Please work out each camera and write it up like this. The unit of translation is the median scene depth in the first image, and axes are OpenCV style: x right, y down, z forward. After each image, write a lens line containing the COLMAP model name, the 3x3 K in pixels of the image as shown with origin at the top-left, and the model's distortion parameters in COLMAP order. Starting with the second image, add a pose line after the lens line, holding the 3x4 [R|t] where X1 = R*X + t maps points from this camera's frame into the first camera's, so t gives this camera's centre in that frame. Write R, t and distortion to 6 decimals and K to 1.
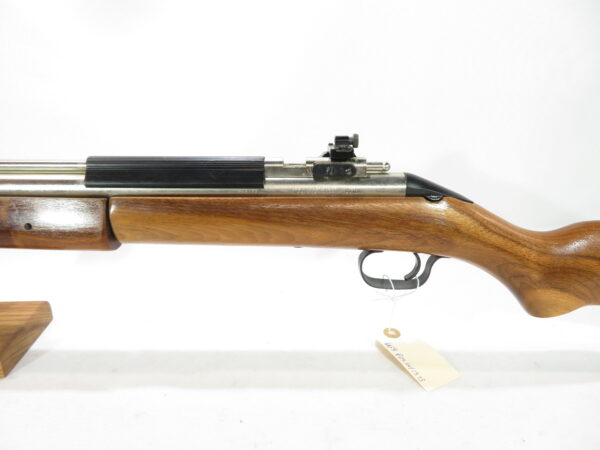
lens RADIAL K [[451.0, 0, 299.5], [0, 451.0, 198.7], [0, 0, 1]] dist [-0.006316, -0.003401]
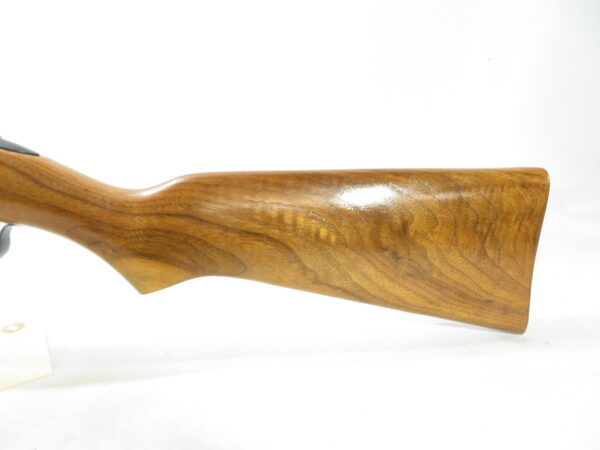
lens RADIAL K [[451.0, 0, 299.5], [0, 451.0, 198.7], [0, 0, 1]] dist [-0.006316, -0.003401]
pose [[0.996618, -0.040256, 0.071644, 0.801634], [0.044394, 0.997379, -0.057137, 0.155855], [-0.069156, 0.060125, 0.995792, 0.164298]]
